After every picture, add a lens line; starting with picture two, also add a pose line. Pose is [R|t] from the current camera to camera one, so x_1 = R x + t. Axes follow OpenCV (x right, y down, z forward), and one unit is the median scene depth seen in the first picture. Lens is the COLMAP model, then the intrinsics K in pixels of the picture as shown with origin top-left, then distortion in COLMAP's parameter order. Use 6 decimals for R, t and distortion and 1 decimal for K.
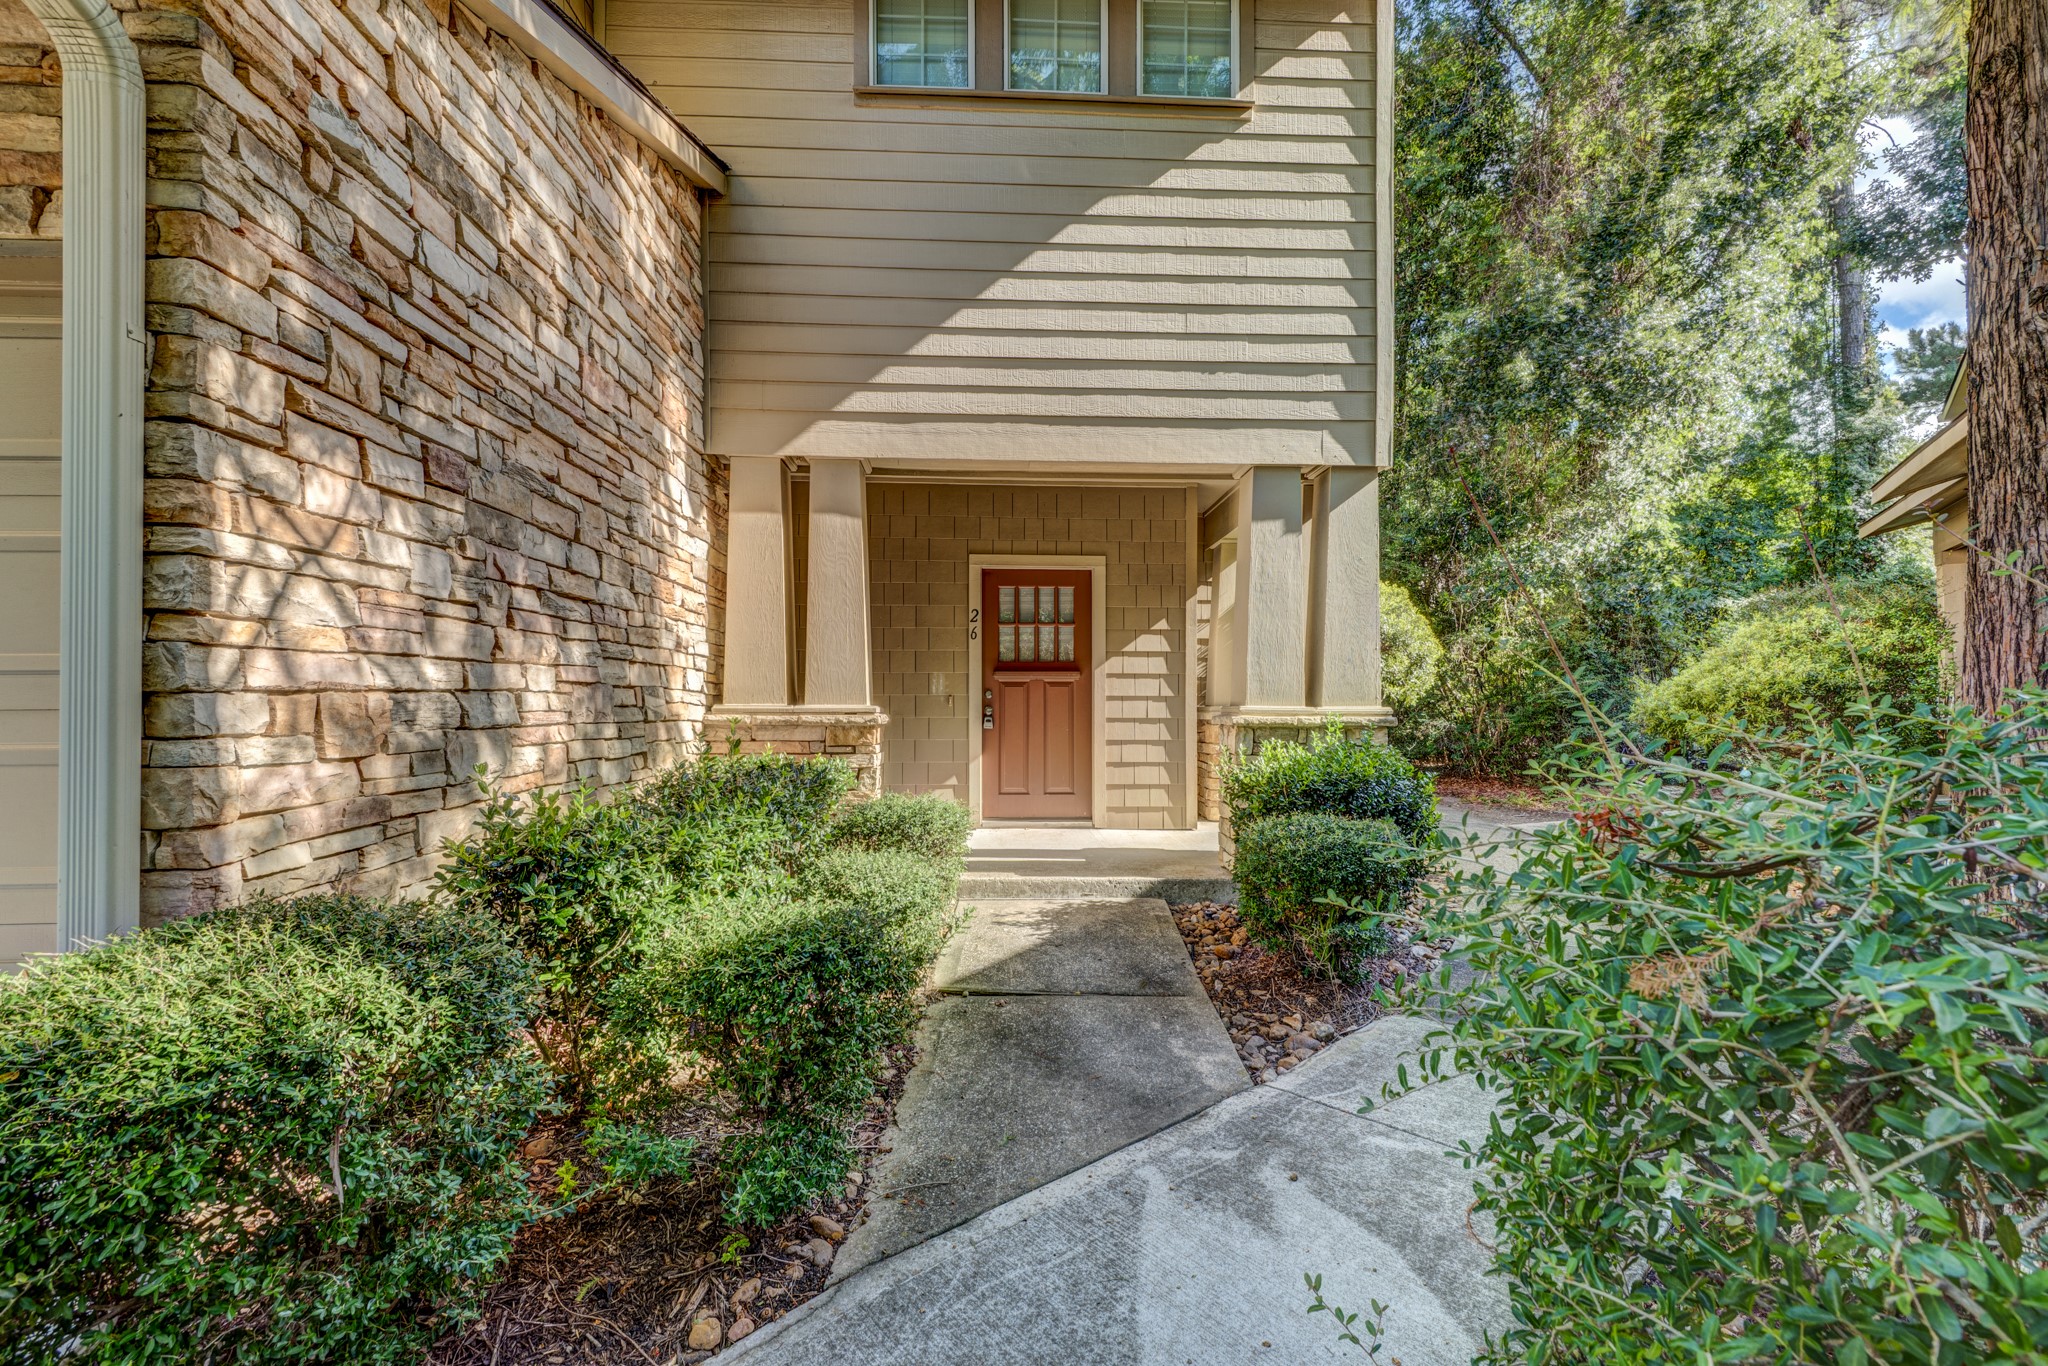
lens RADIAL K [[921.7, 0, 1035.4], [0, 921.7, 678.7], [0, 0, 1]] dist [0.025735, -0.016046]
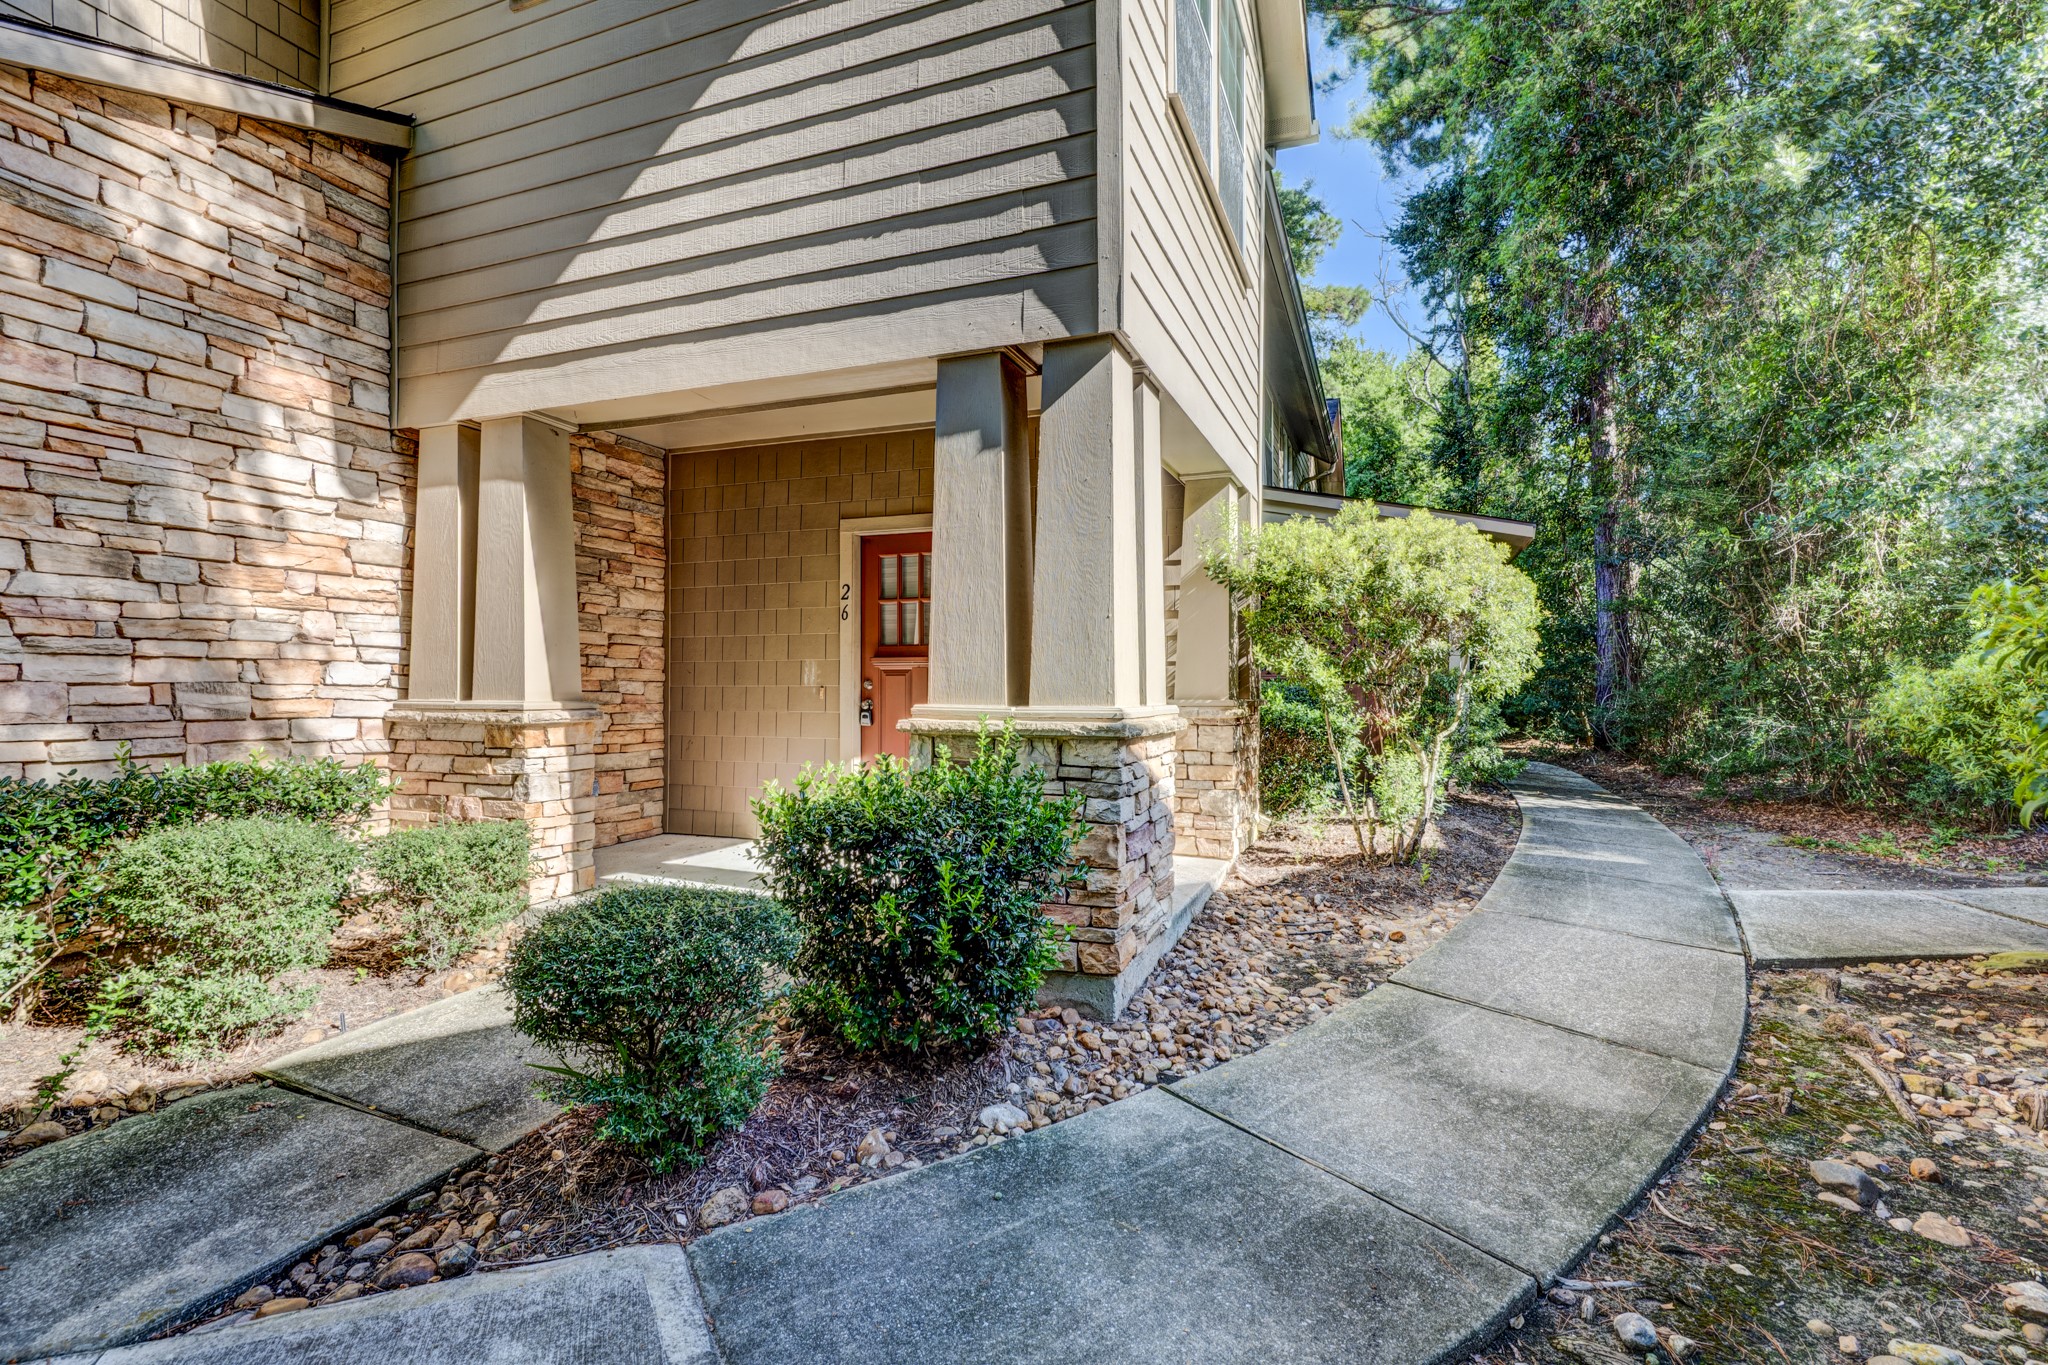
lens RADIAL K [[936.8, 0, 1029.7], [0, 936.8, 665.5], [0, 0, 1]] dist [0.004455, -0.000494]
pose [[0.917153, -0.010464, -0.398399, 0.584492], [0.011479, 0.999934, 0.000163, 0.000954], [0.398371, -0.004723, 0.917212, 0.384657]]
